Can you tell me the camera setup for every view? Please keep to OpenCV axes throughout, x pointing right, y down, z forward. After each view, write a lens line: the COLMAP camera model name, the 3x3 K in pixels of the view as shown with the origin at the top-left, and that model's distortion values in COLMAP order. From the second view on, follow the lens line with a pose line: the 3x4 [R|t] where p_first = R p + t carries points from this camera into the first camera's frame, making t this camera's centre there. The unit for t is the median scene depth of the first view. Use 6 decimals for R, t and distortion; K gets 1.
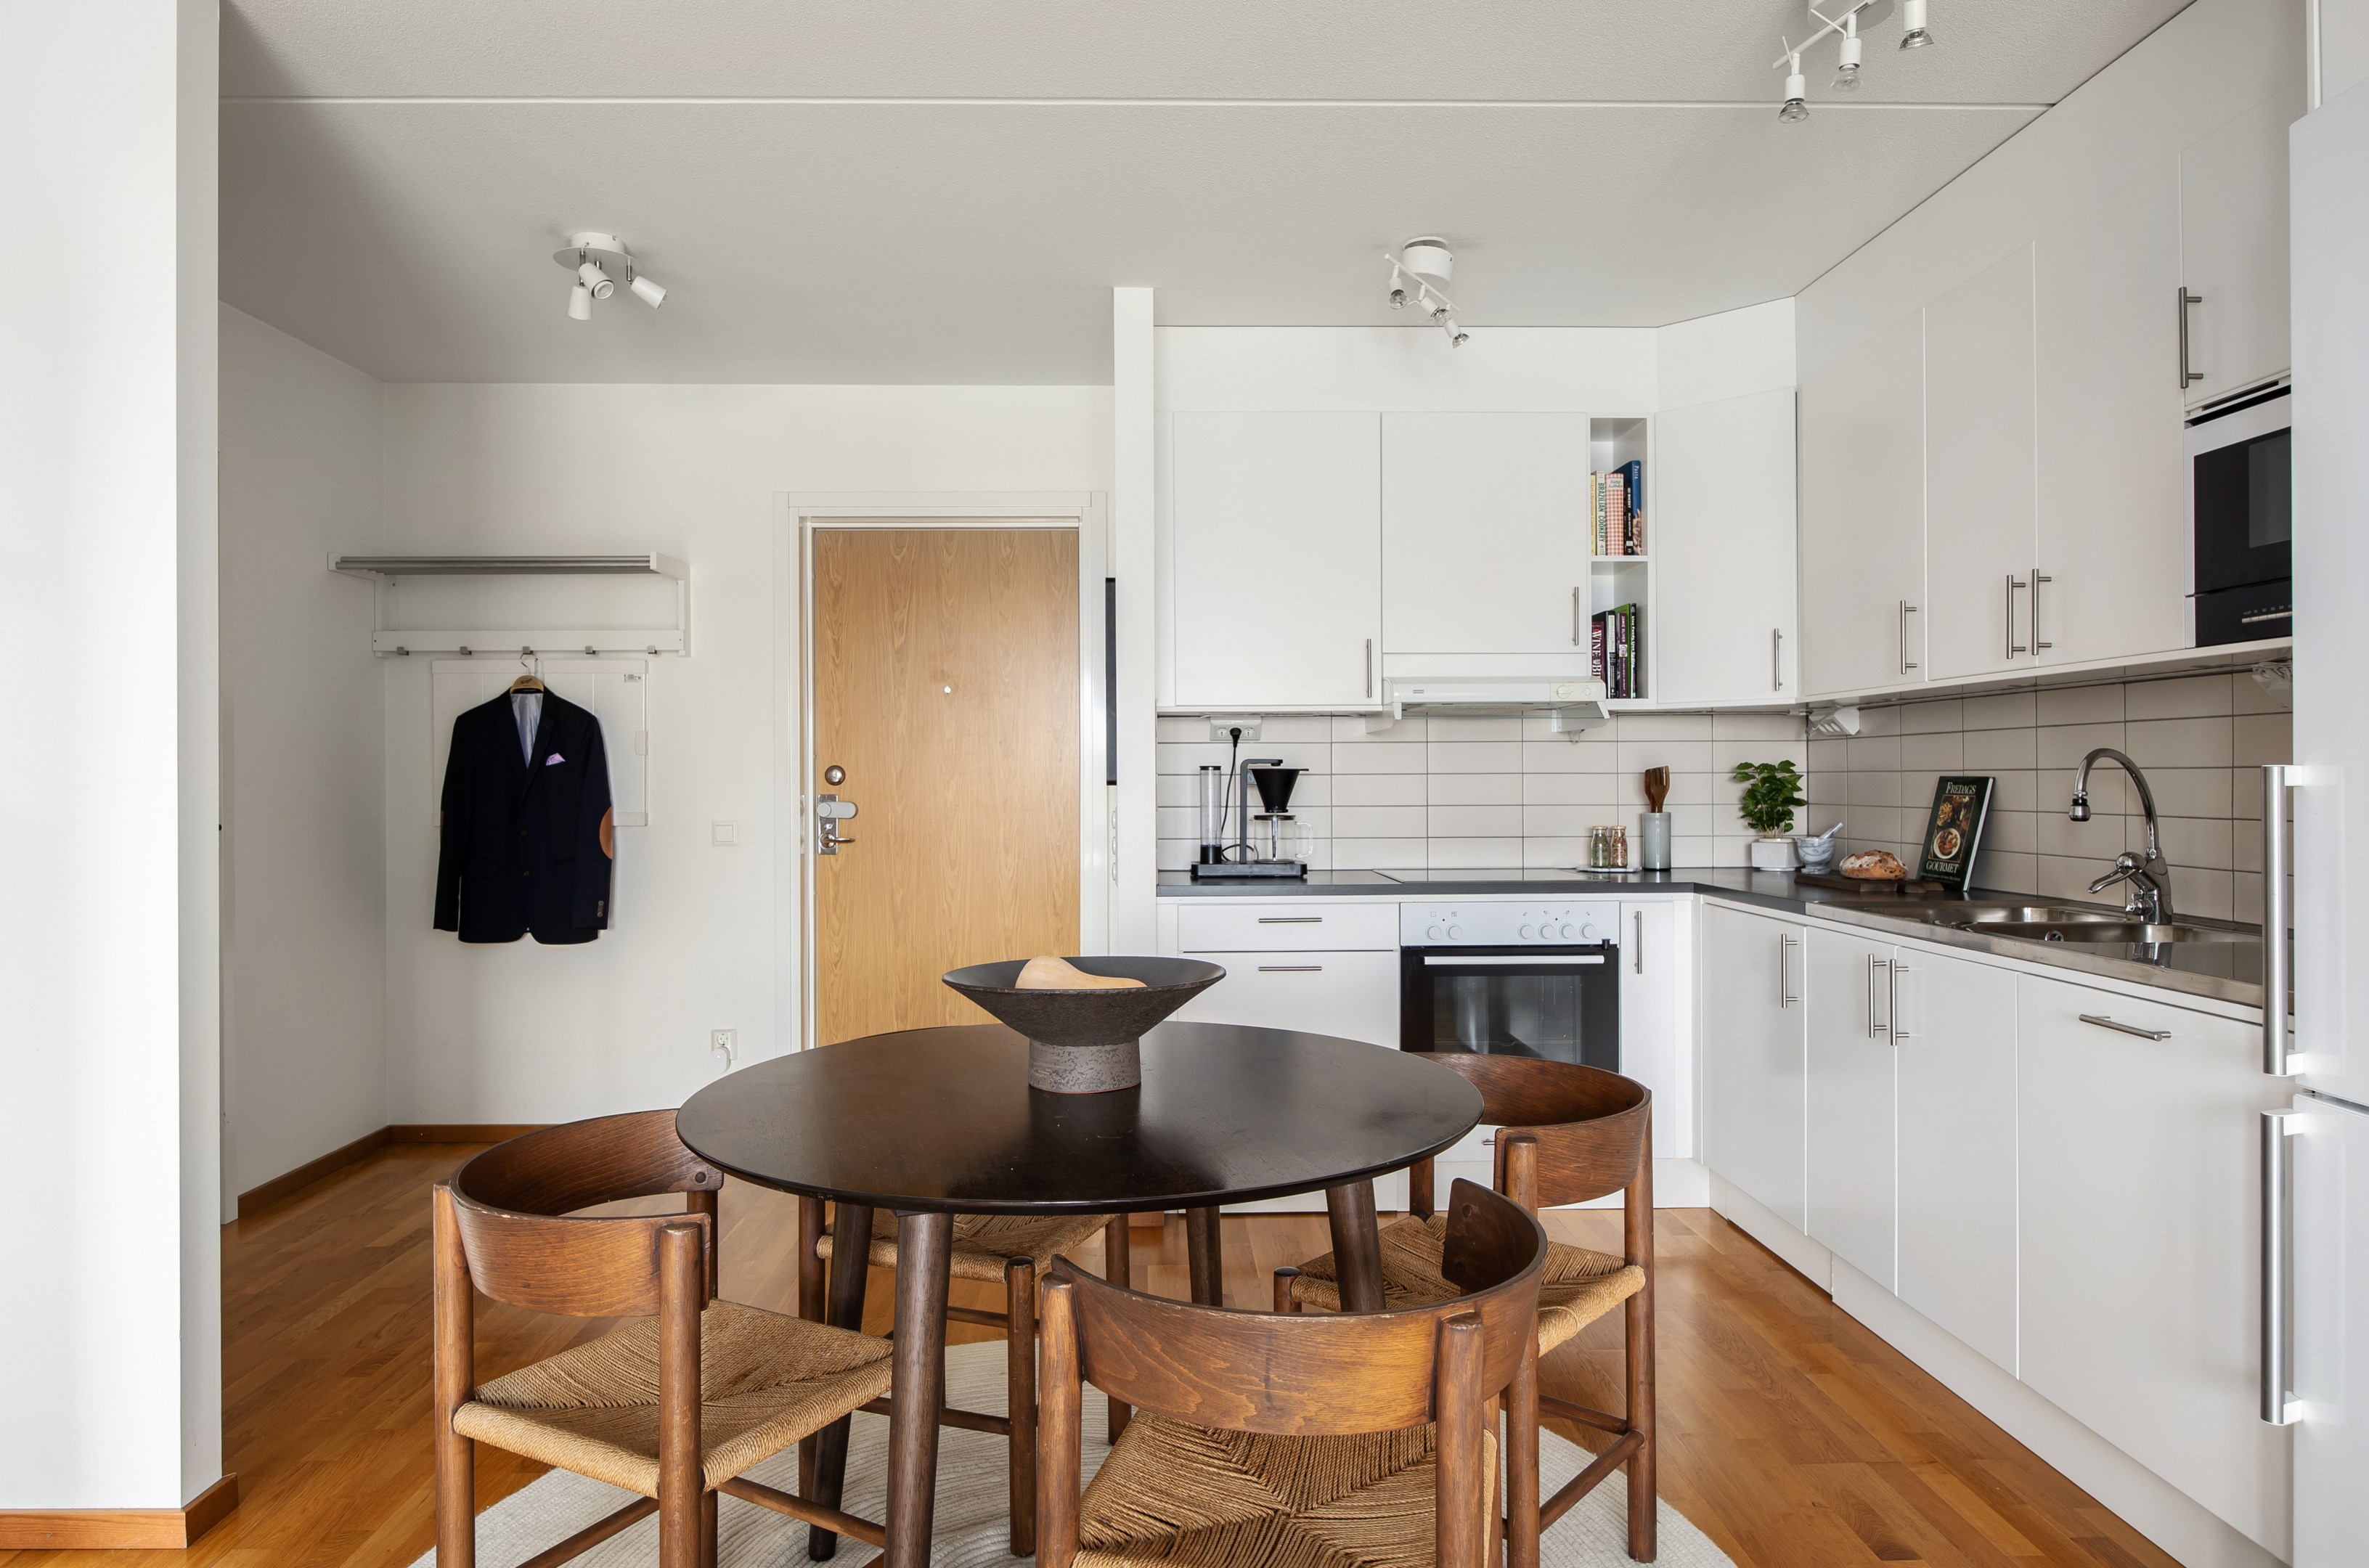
lens RADIAL K [[1424.2, 0, 1184.5], [0, 1424.2, 784.0], [0, 0, 1]] dist [-0.005350, 0.000639]
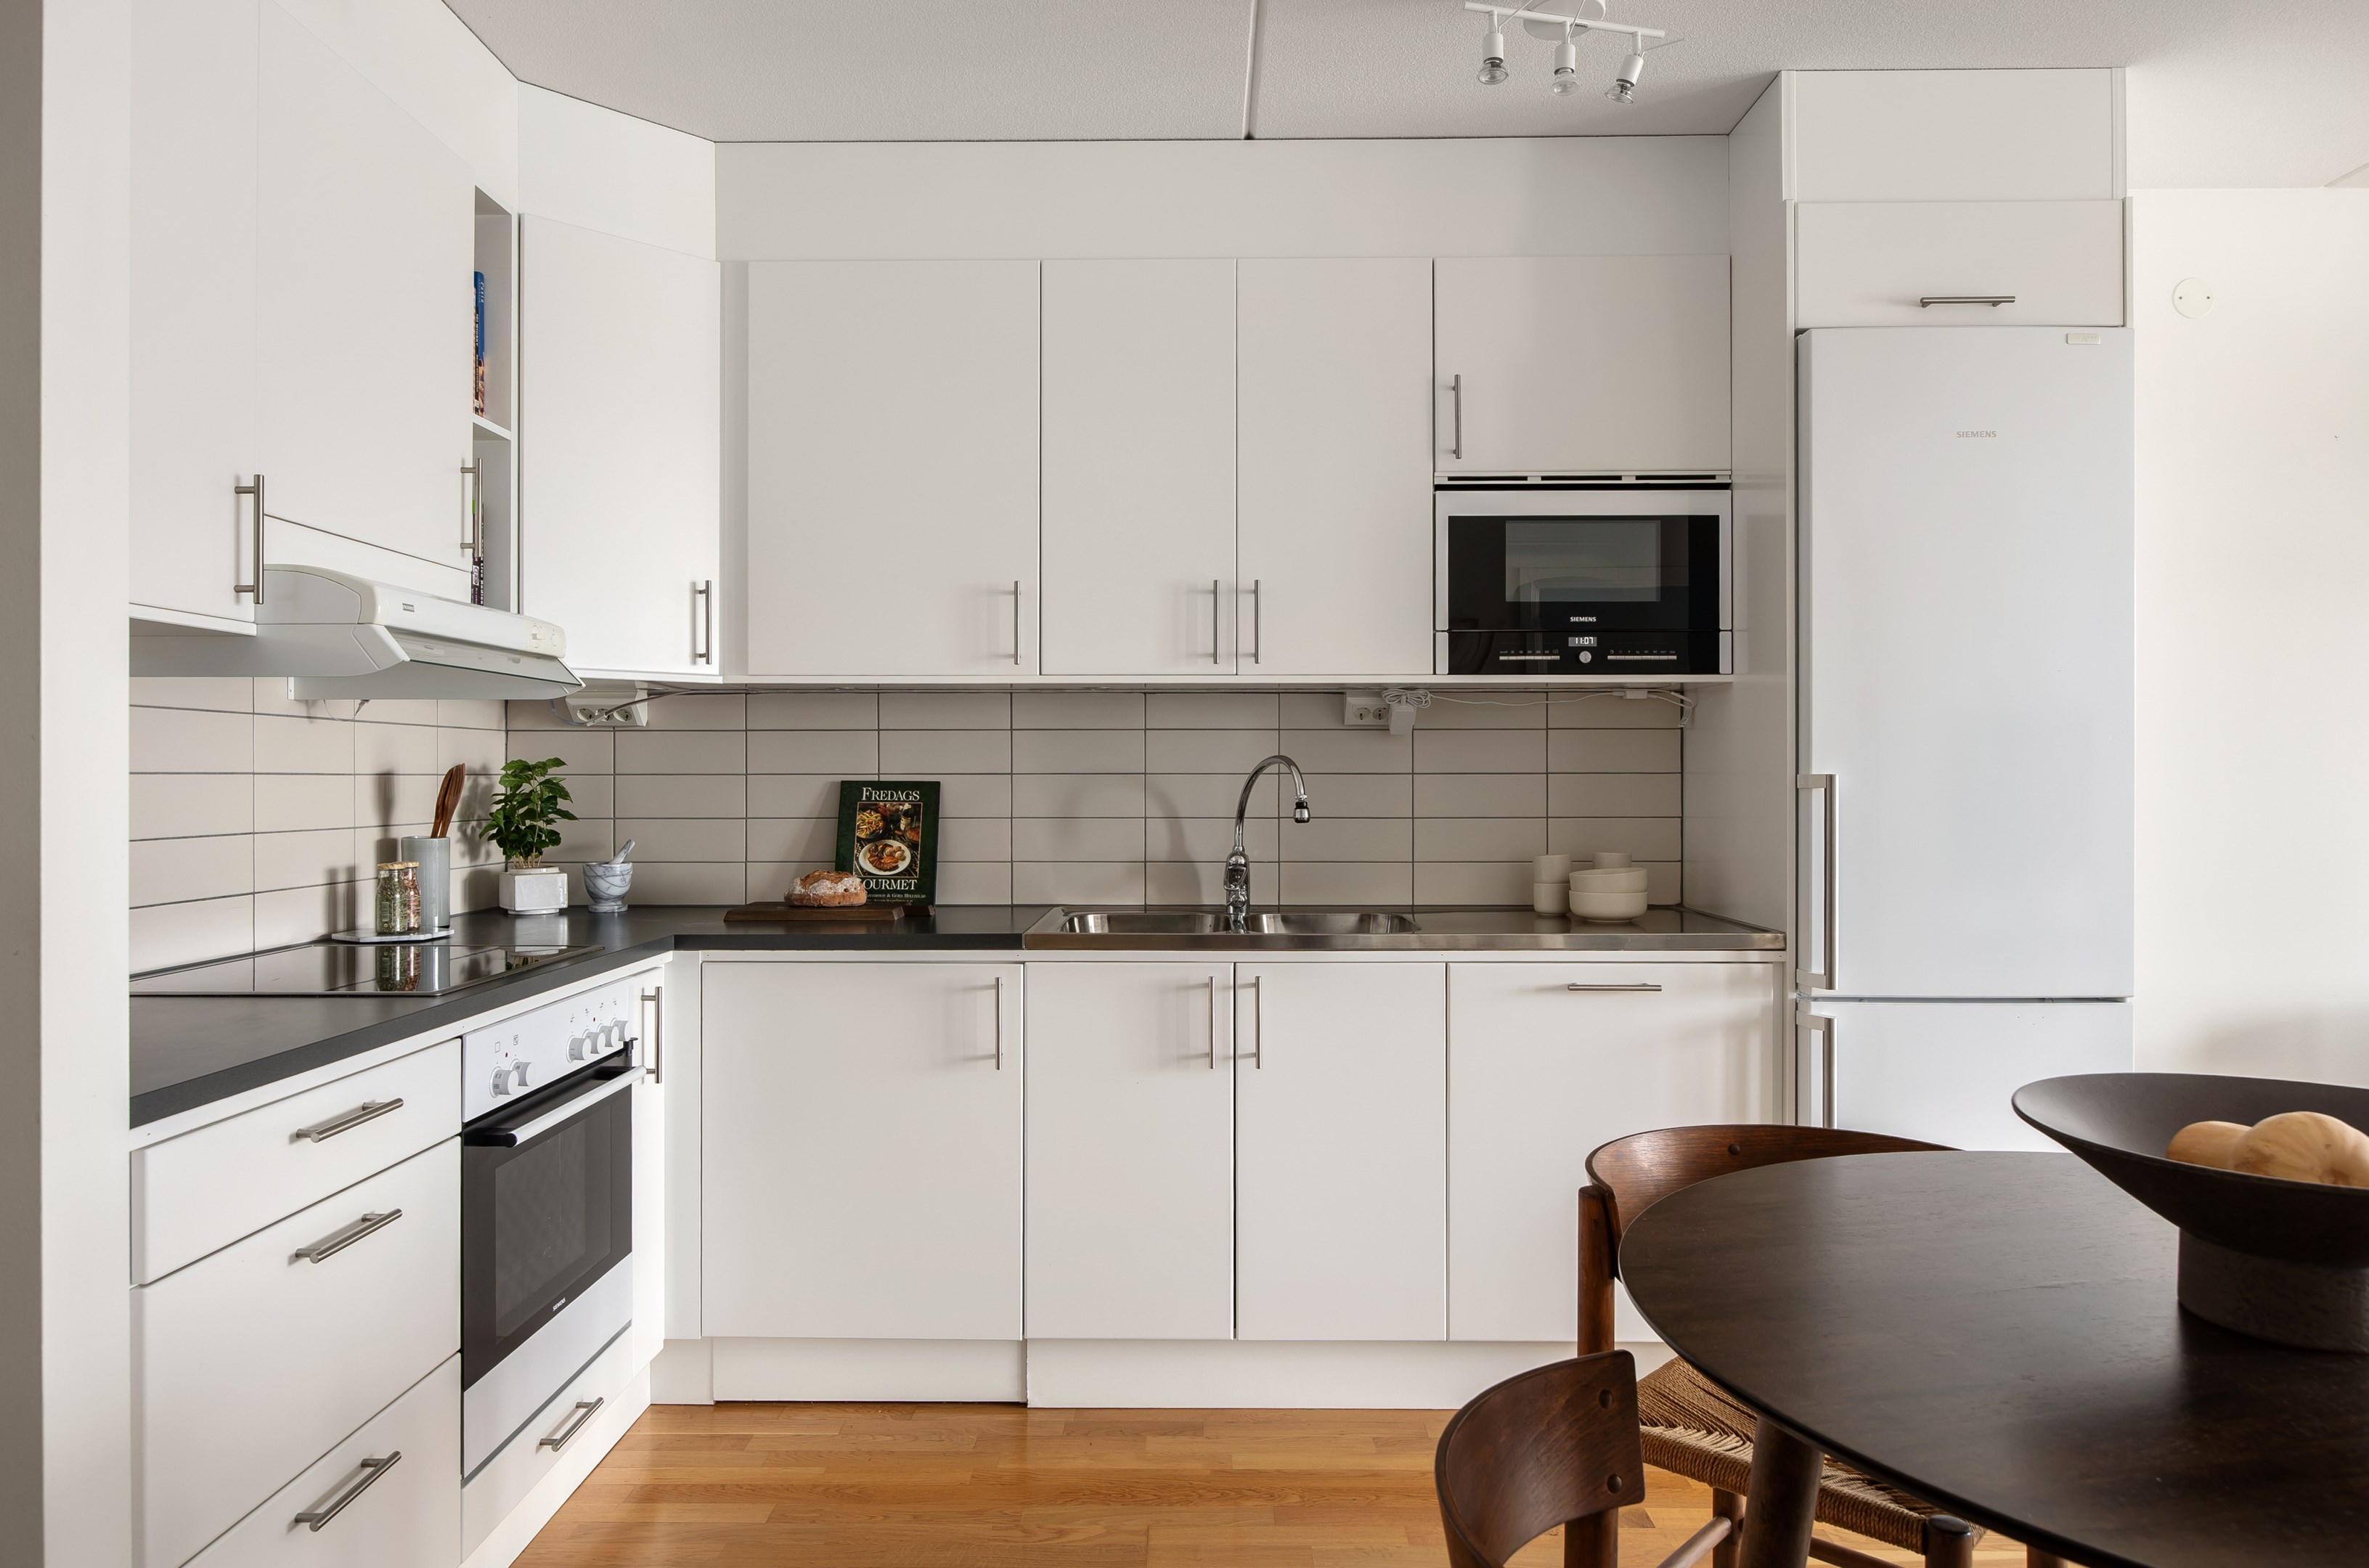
lens RADIAL K [[1508.9, 0, 1182.0], [0, 1508.9, 770.3], [0, 0, 1]] dist [0.000831, 0.000260]
pose [[0.045554, 0.006529, 0.998941, -0.331028], [0.003779, 0.999970, -0.006709, -0.004243], [-0.998955, 0.004081, 0.045528, 0.667585]]
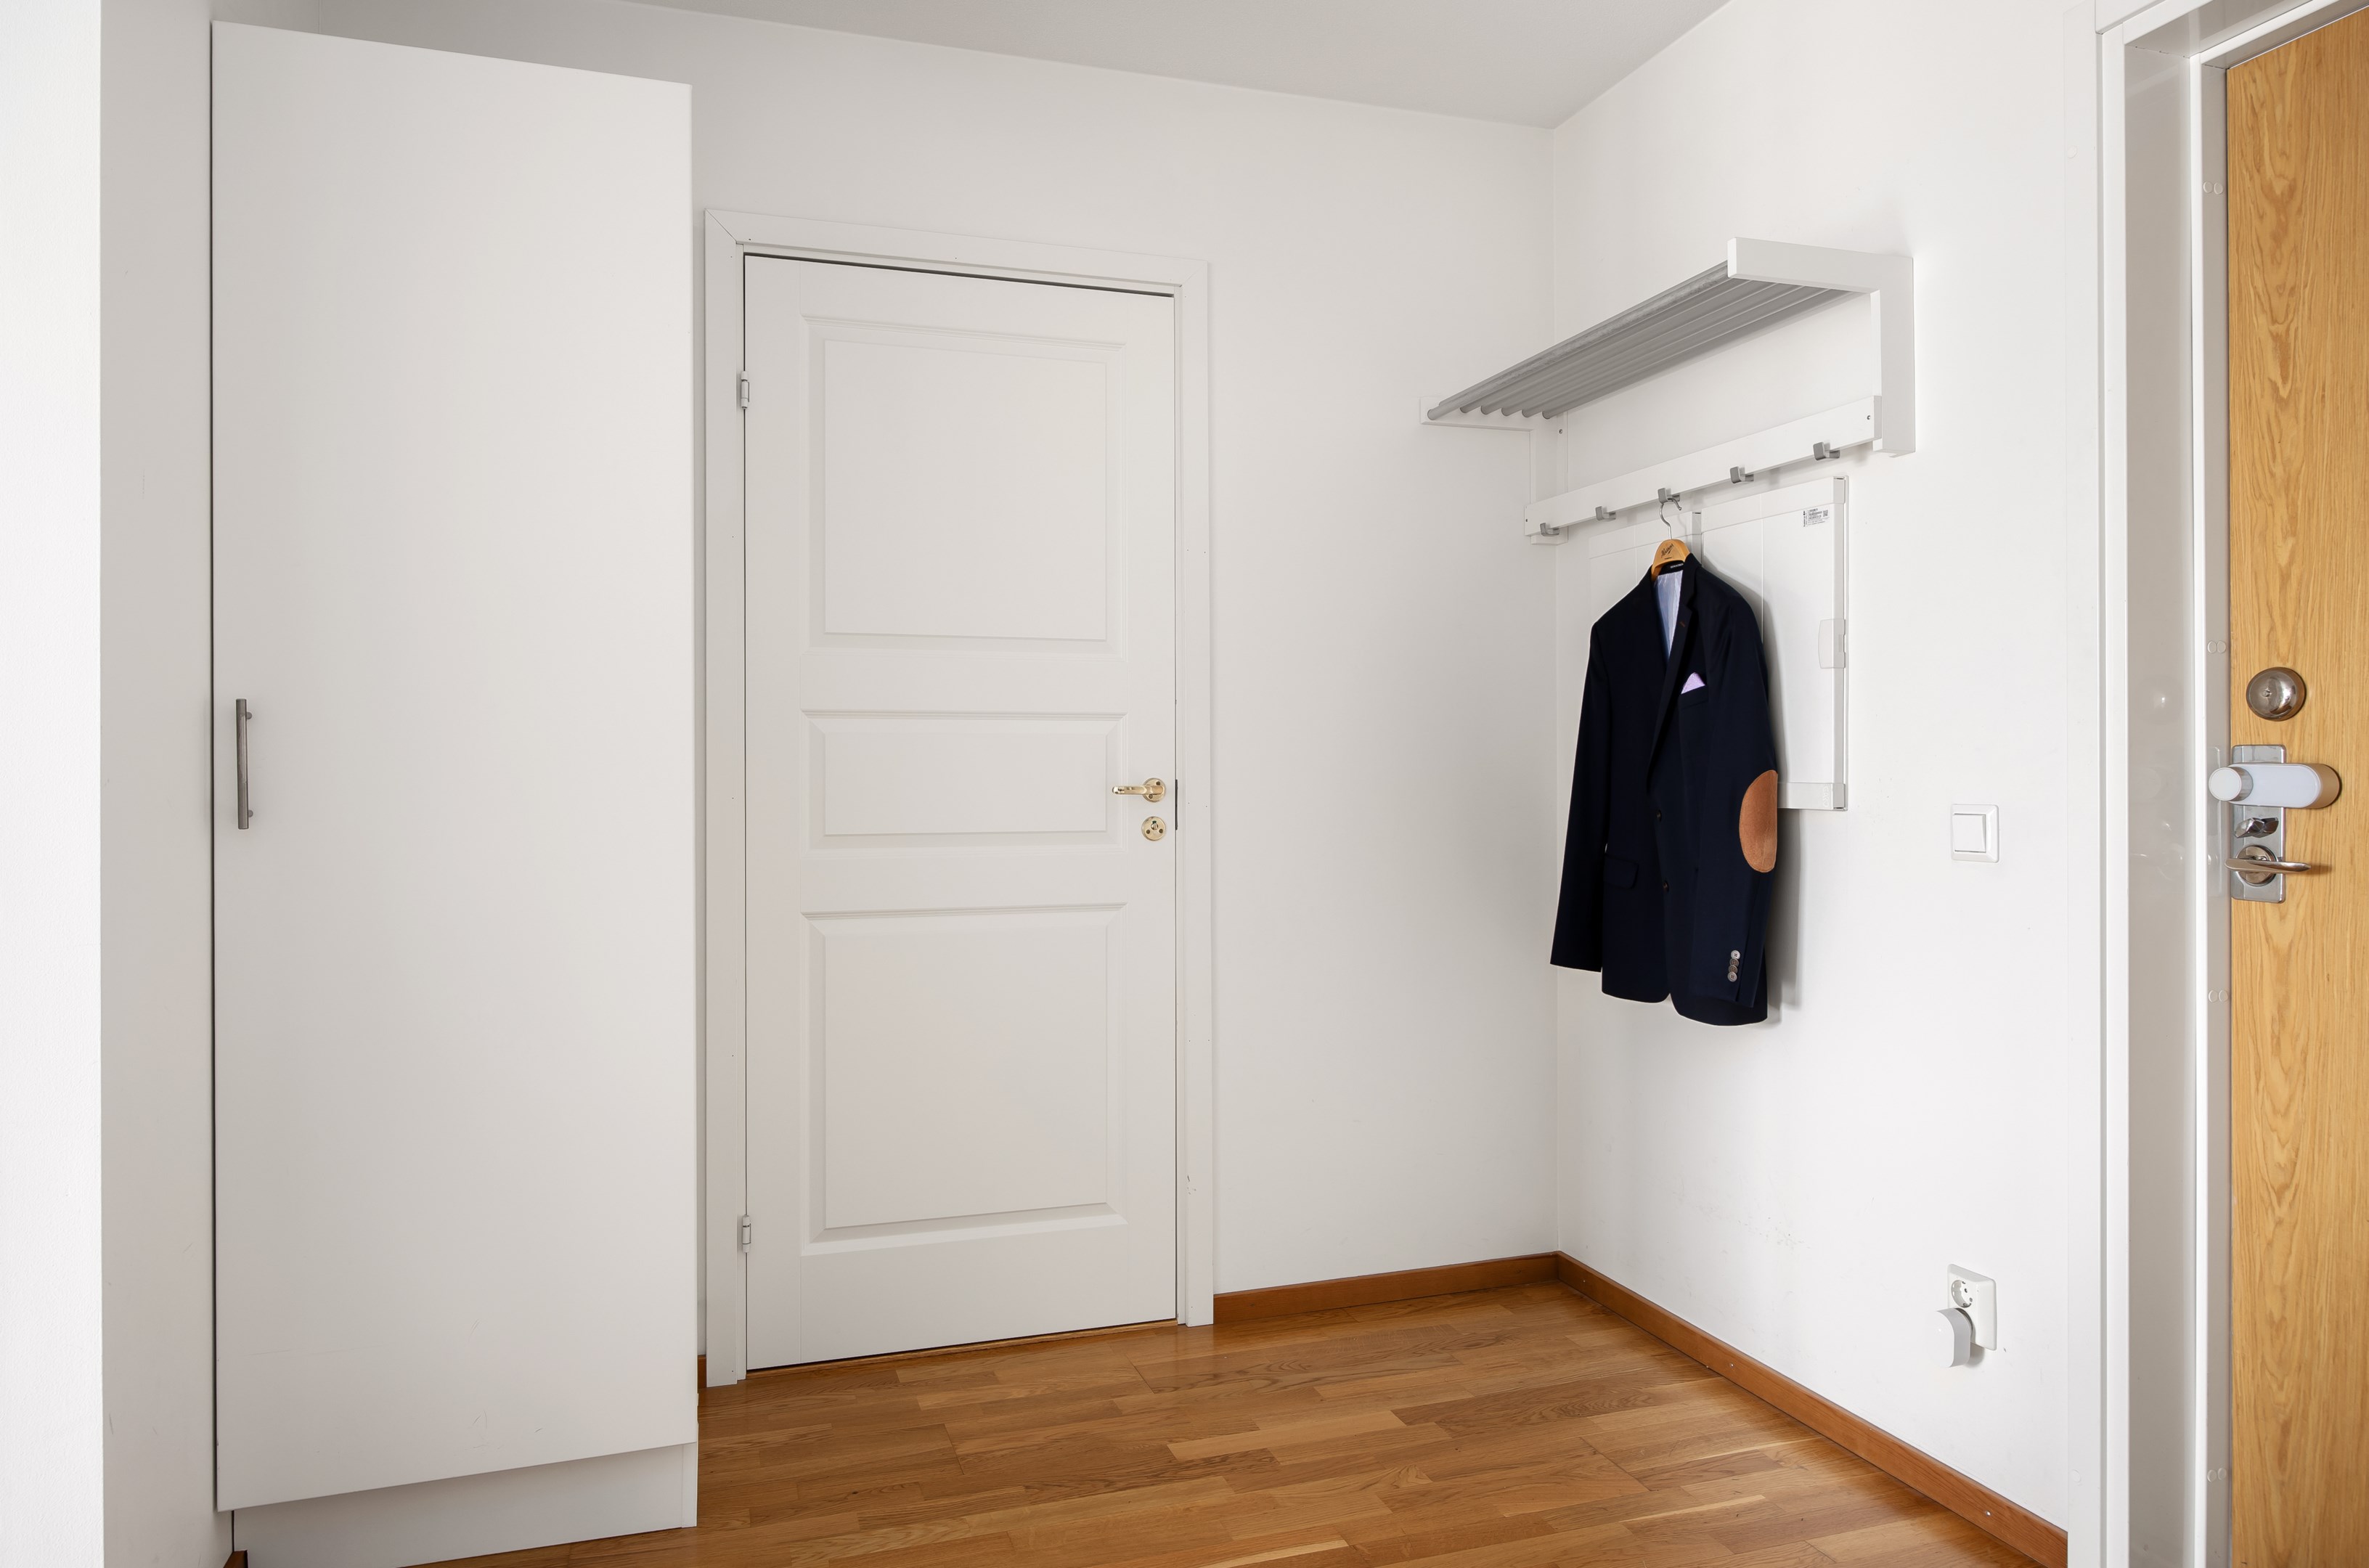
lens RADIAL K [[1508.9, 0, 1182.0], [0, 1508.9, 770.3], [0, 0, 1]] dist [0.000831, 0.000260]
pose [[0.277763, 0.003544, -0.960643, 0.069242], [-0.000177, 0.999993, 0.003638, 0.014708], [0.960650, -0.000841, 0.277762, 0.699098]]
